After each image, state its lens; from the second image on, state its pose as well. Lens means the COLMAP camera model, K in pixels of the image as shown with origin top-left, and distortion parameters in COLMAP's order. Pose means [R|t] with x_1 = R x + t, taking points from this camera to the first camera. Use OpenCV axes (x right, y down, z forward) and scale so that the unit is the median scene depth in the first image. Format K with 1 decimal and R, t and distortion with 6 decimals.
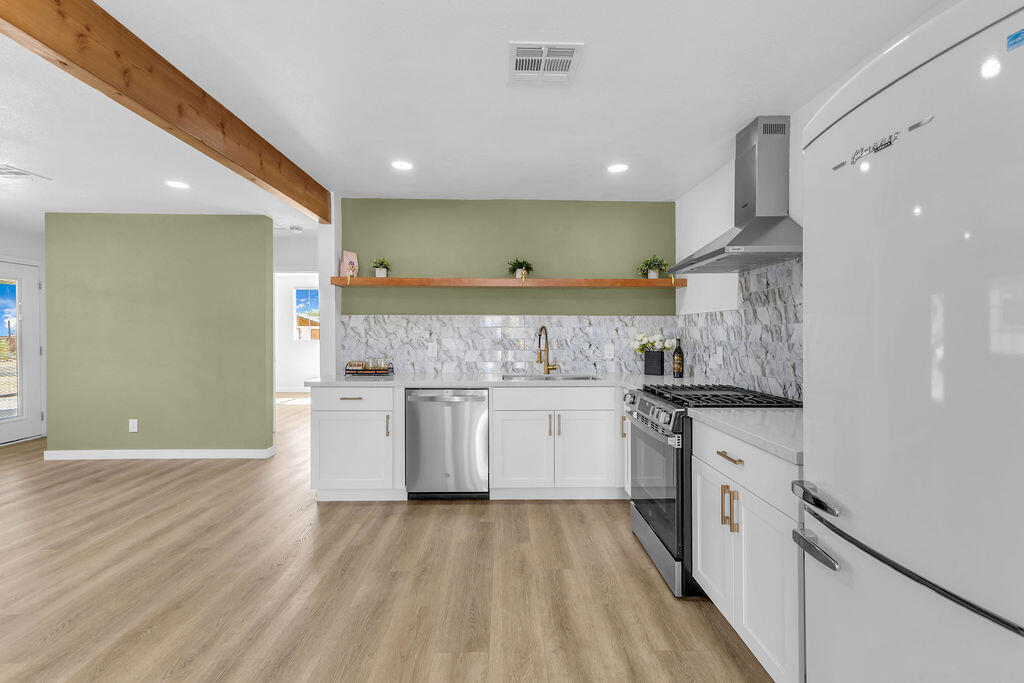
lens RADIAL K [[448.9, 0, 512.0], [0, 448.9, 341.5], [0, 0, 1]] dist [0.002070, -0.000158]
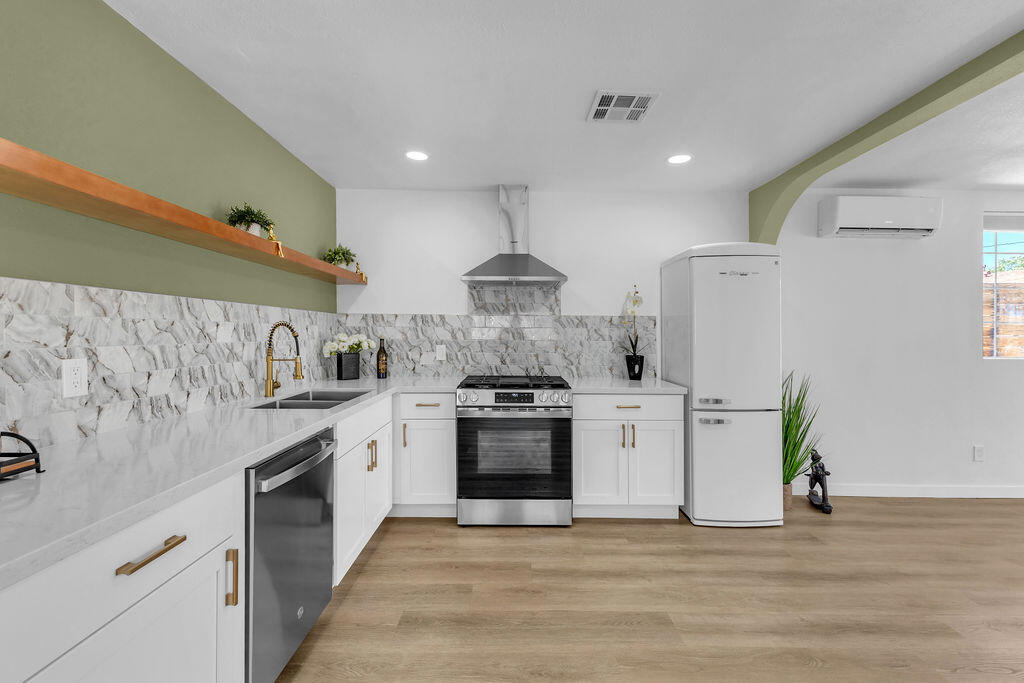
lens RADIAL K [[448.9, 0, 512.0], [0, 448.9, 341.5], [0, 0, 1]] dist [0.002070, -0.000158]
pose [[0.000655, -0.021924, 0.999759, -0.748036], [0.008962, 0.999720, 0.021918, -0.022765], [-0.999960, 0.008946, 0.000851, 0.871892]]
